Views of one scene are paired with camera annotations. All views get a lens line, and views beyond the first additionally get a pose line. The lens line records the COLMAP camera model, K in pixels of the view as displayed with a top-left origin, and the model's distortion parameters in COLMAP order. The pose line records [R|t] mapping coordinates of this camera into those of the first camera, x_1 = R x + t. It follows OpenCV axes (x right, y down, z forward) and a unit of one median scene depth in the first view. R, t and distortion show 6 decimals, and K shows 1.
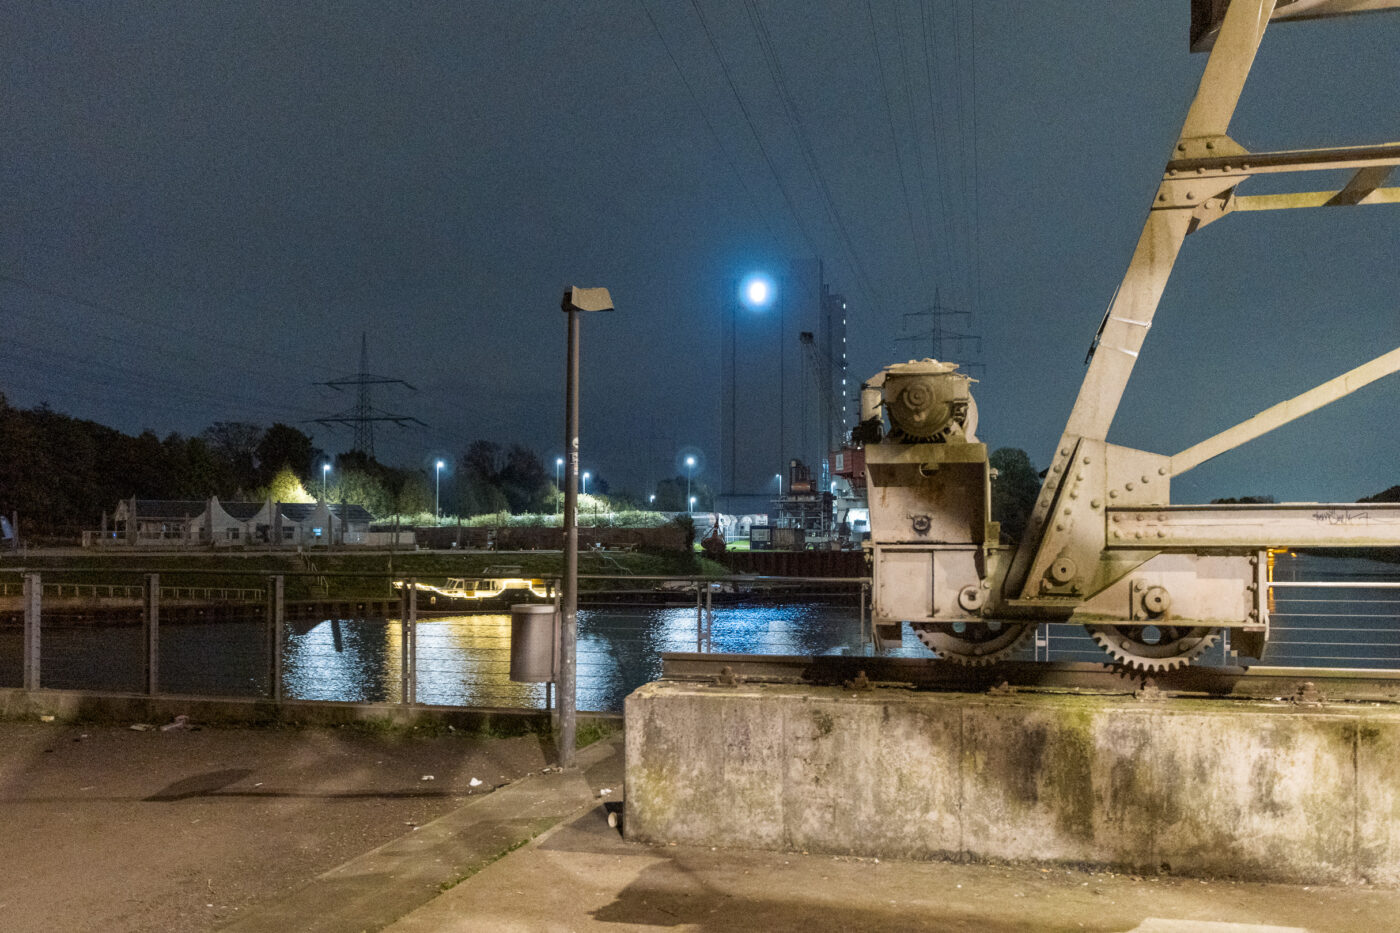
lens RADIAL K [[1057.7, 0, 702.7], [0, 1057.7, 526.1], [0, 0, 1]] dist [-0.001747, -0.002156]
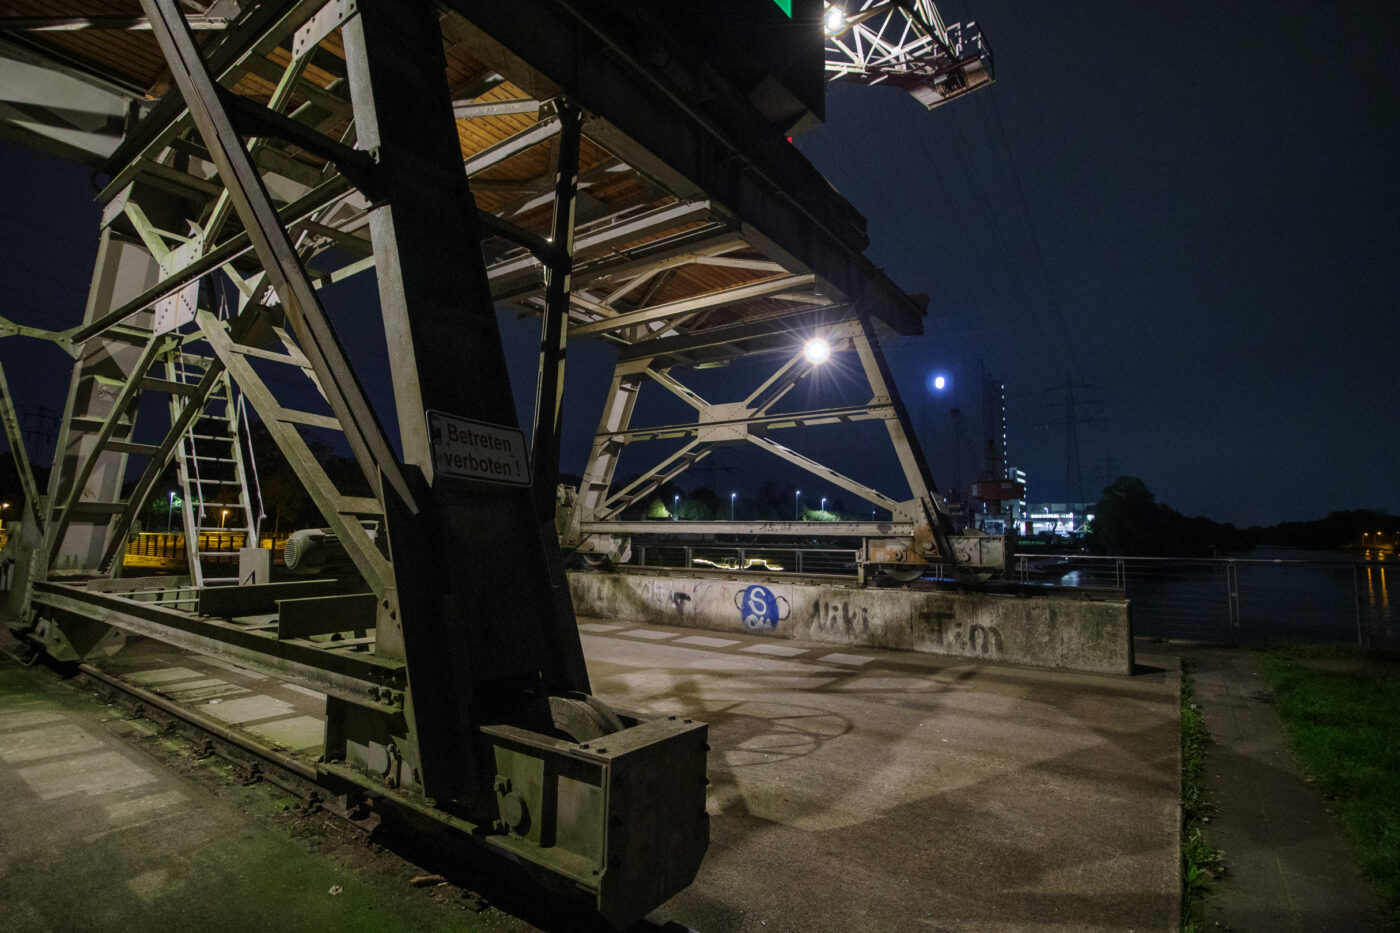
lens RADIAL K [[669.5, 0, 696.9], [0, 669.5, 467.9], [0, 0, 1]] dist [-0.011663, -0.001103]
pose [[0.929723, -0.027760, -0.367211, 1.617372], [-0.006501, 0.995762, -0.091734, 0.005956], [0.368202, 0.087674, 0.925603, -1.094548]]
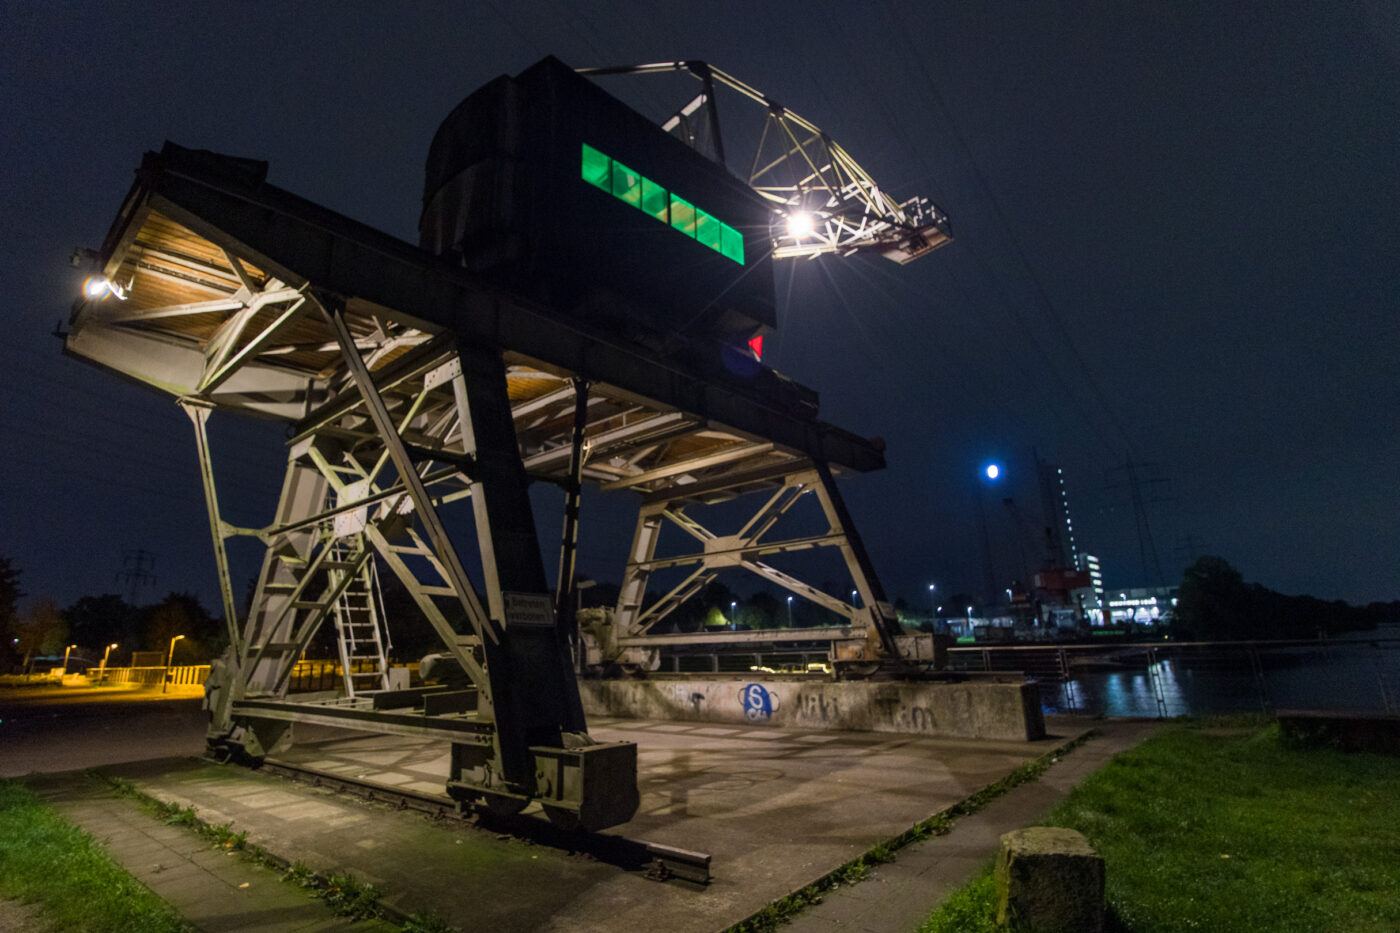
lens RADIAL K [[679.5, 0, 700.0], [0, 679.5, 466.5], [0, 0, 1]] dist [-0.003719, 0.002567]
pose [[0.891138, -0.146426, -0.429456, 2.045186], [0.041347, 0.968765, -0.244511, -0.002302], [0.451845, 0.200136, 0.869357, -1.575556]]
